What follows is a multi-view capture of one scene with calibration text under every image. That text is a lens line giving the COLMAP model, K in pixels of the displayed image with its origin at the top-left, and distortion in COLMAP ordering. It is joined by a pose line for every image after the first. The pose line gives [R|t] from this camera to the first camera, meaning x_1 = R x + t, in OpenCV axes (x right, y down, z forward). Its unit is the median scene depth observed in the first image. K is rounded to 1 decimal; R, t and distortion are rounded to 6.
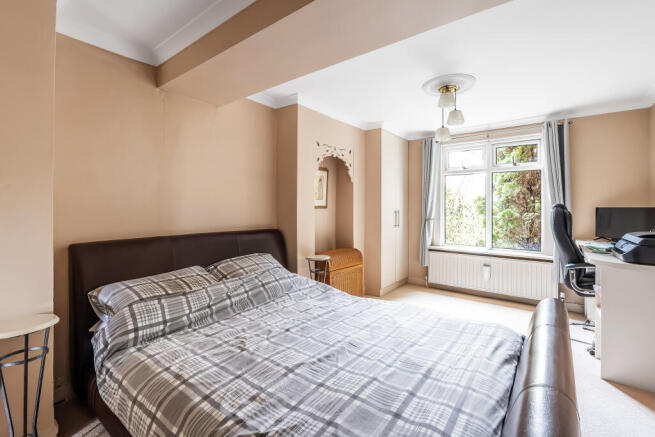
lens RADIAL K [[296.3, 0, 326.7], [0, 296.3, 206.2], [0, 0, 1]] dist [-0.000343, -0.000185]
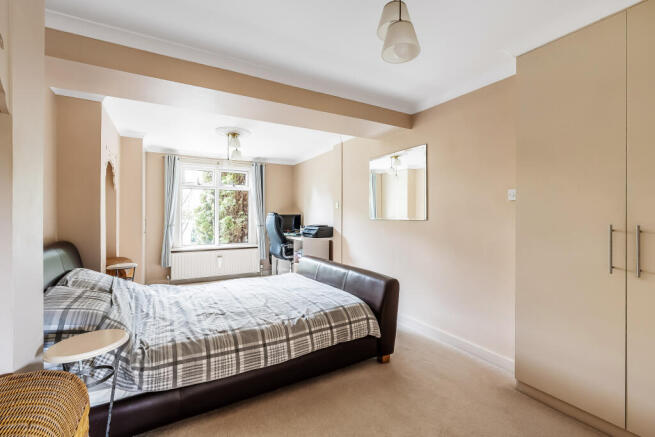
lens RADIAL K [[302.8, 0, 329.5], [0, 302.8, 213.1], [0, 0, 1]] dist [-0.001382, -0.000481]
pose [[0.385301, 0.003668, 0.922784, -0.967468], [-0.002275, 0.999993, -0.003024, -0.001367], [-0.922788, -0.000934, 0.385306, -0.030831]]
